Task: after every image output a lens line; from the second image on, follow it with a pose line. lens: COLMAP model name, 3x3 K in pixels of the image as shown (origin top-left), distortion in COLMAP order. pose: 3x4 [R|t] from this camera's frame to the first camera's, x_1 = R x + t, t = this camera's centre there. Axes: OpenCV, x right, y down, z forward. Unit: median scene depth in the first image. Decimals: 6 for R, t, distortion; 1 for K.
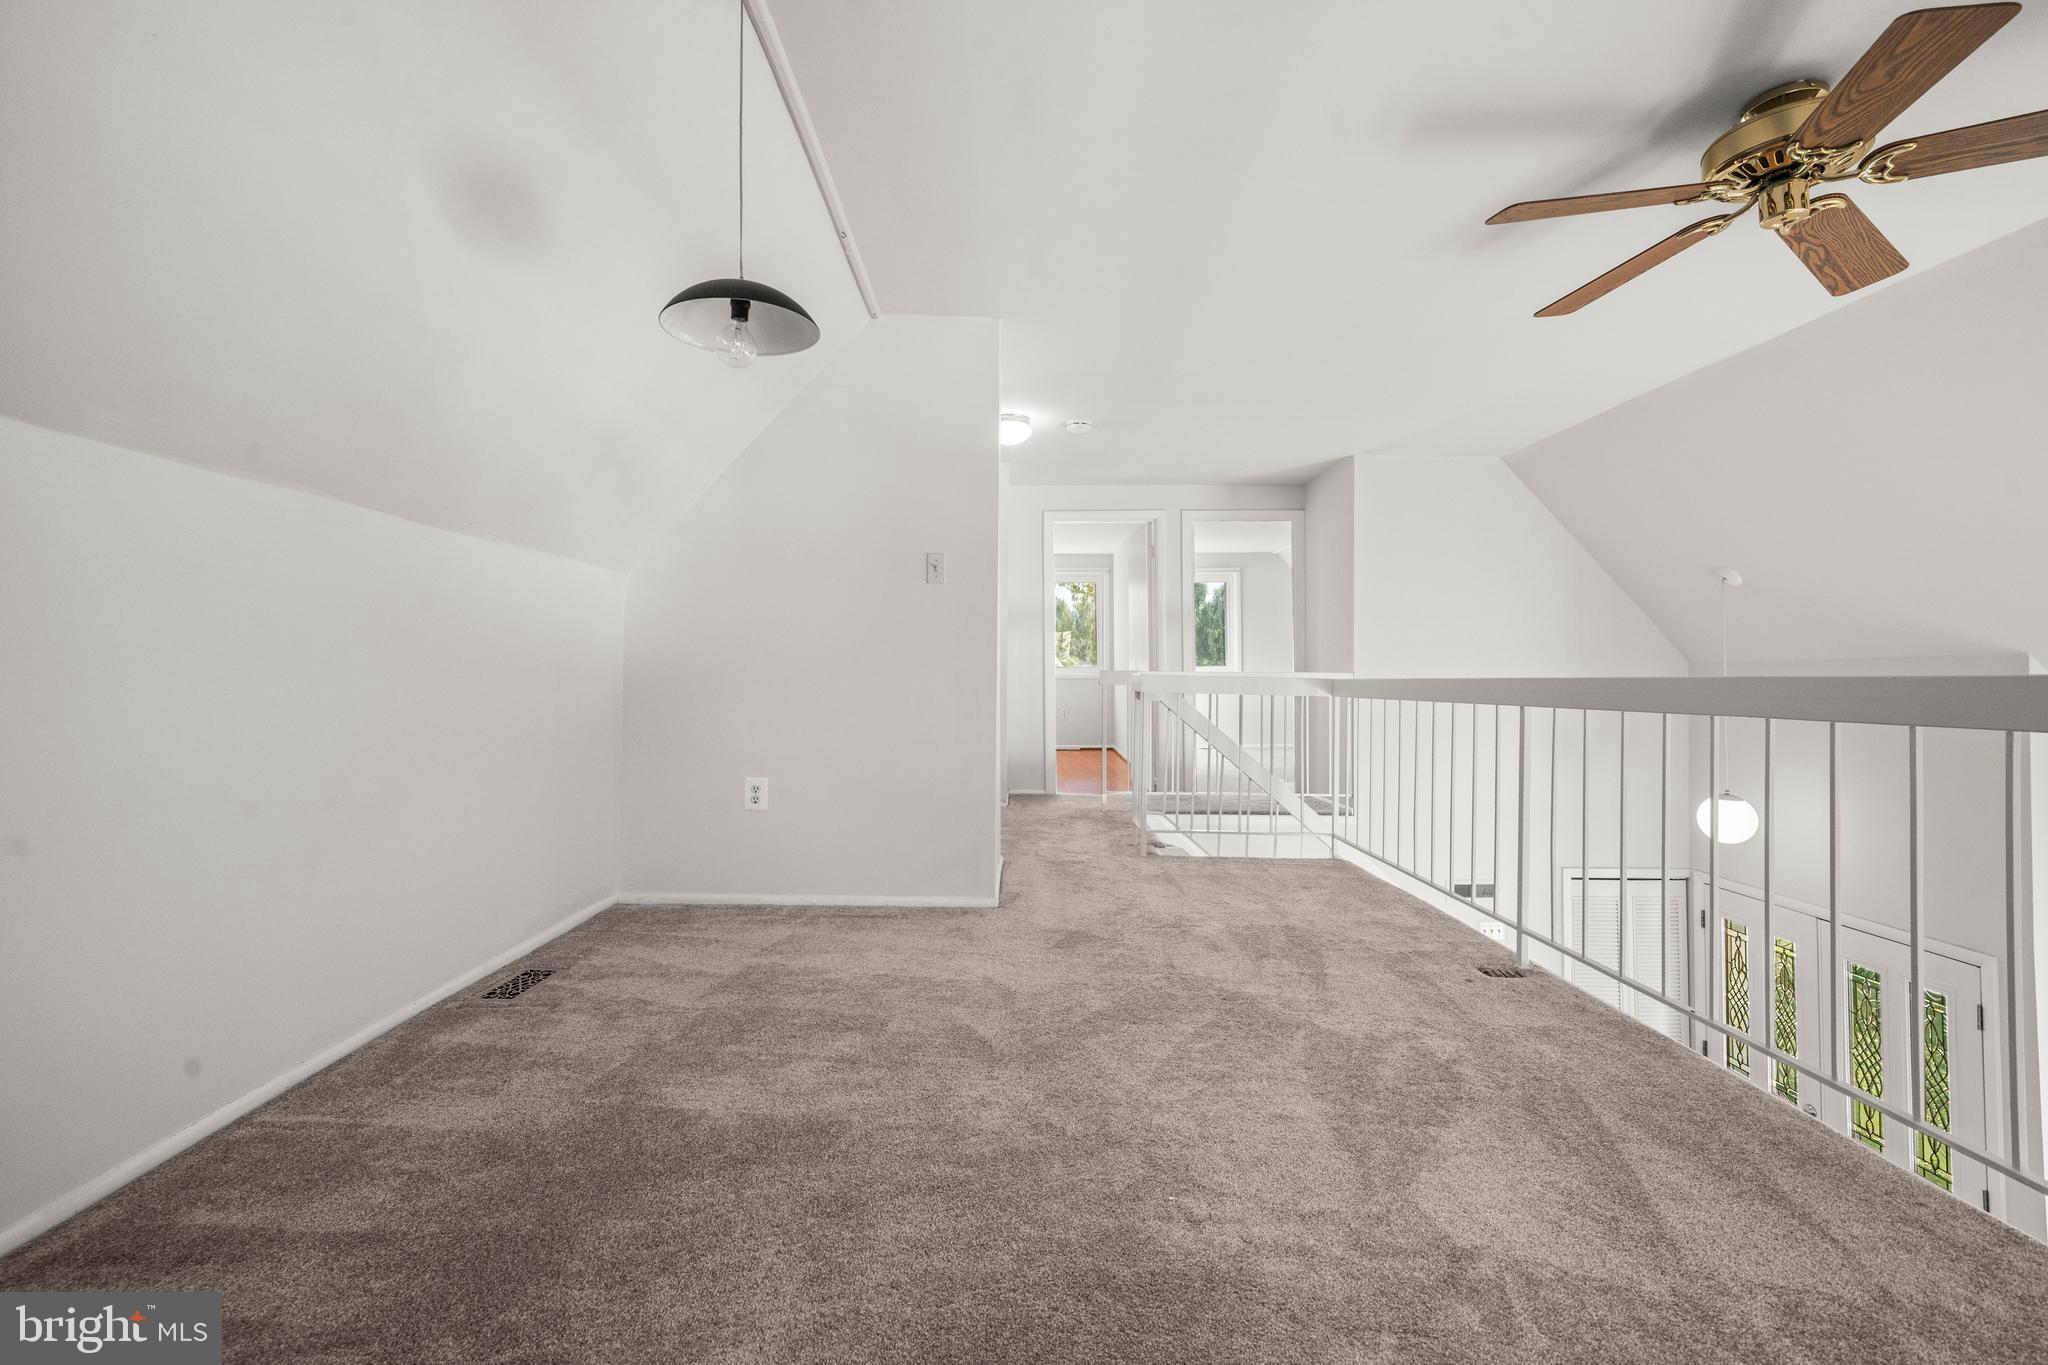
lens RADIAL K [[905.2, 0, 1020.9], [0, 905.2, 654.2], [0, 0, 1]] dist [0.003095, 0.000642]
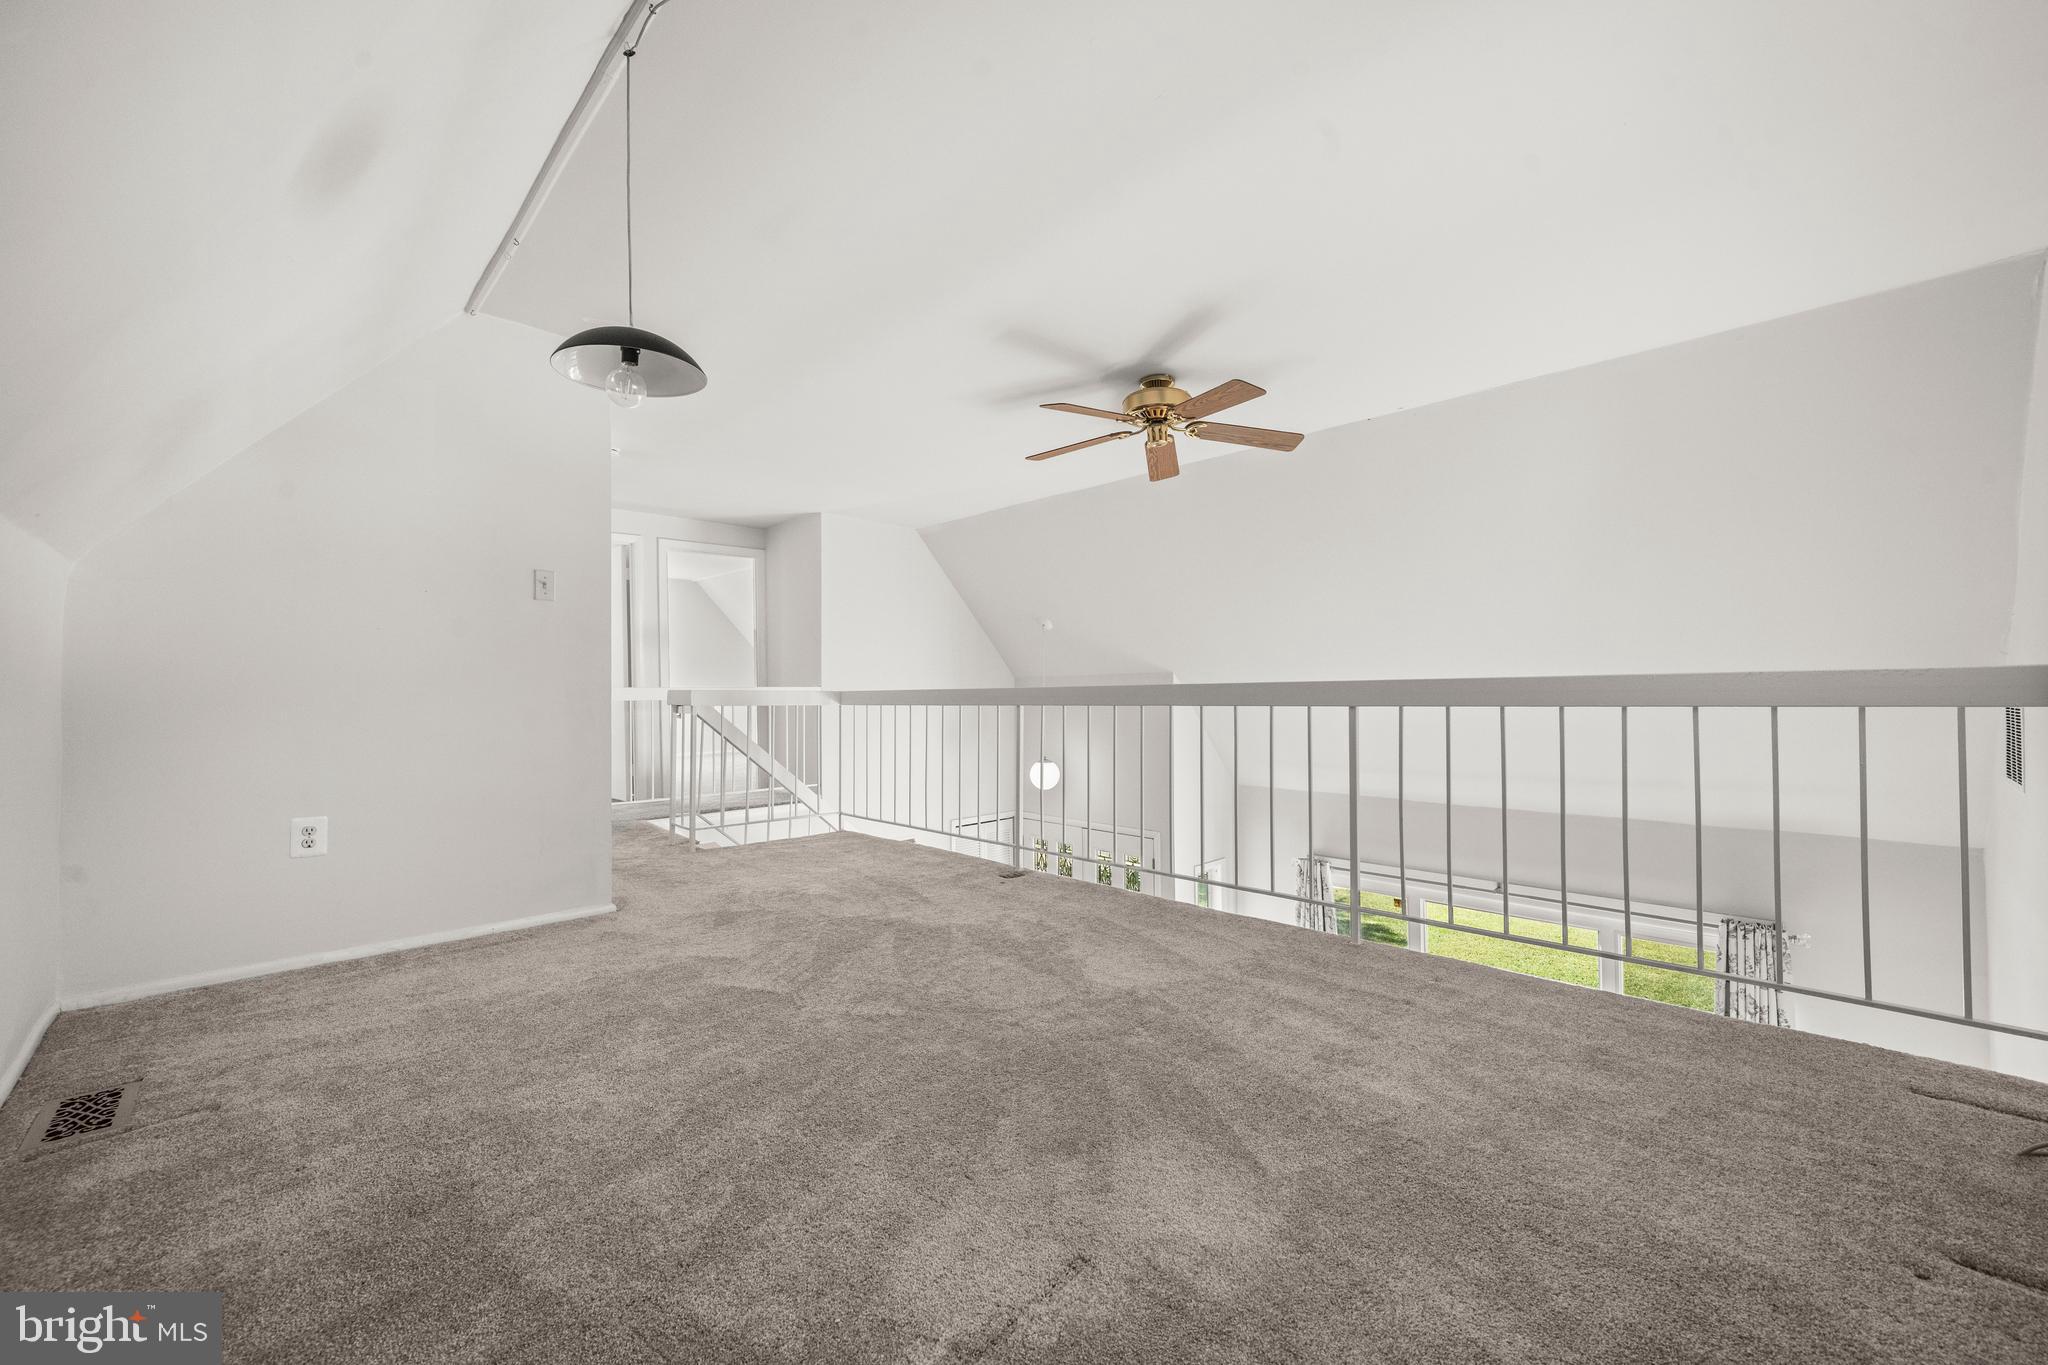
lens RADIAL K [[837.8, 0, 1024.0], [0, 837.8, 682.5], [0, 0, 1]] dist [0.000110, 0.000154]
pose [[0.701041, -0.006878, 0.713088, -0.492067], [-0.002741, 0.999920, 0.012338, -0.001630], [-0.713116, -0.010604, 0.700966, -0.030914]]
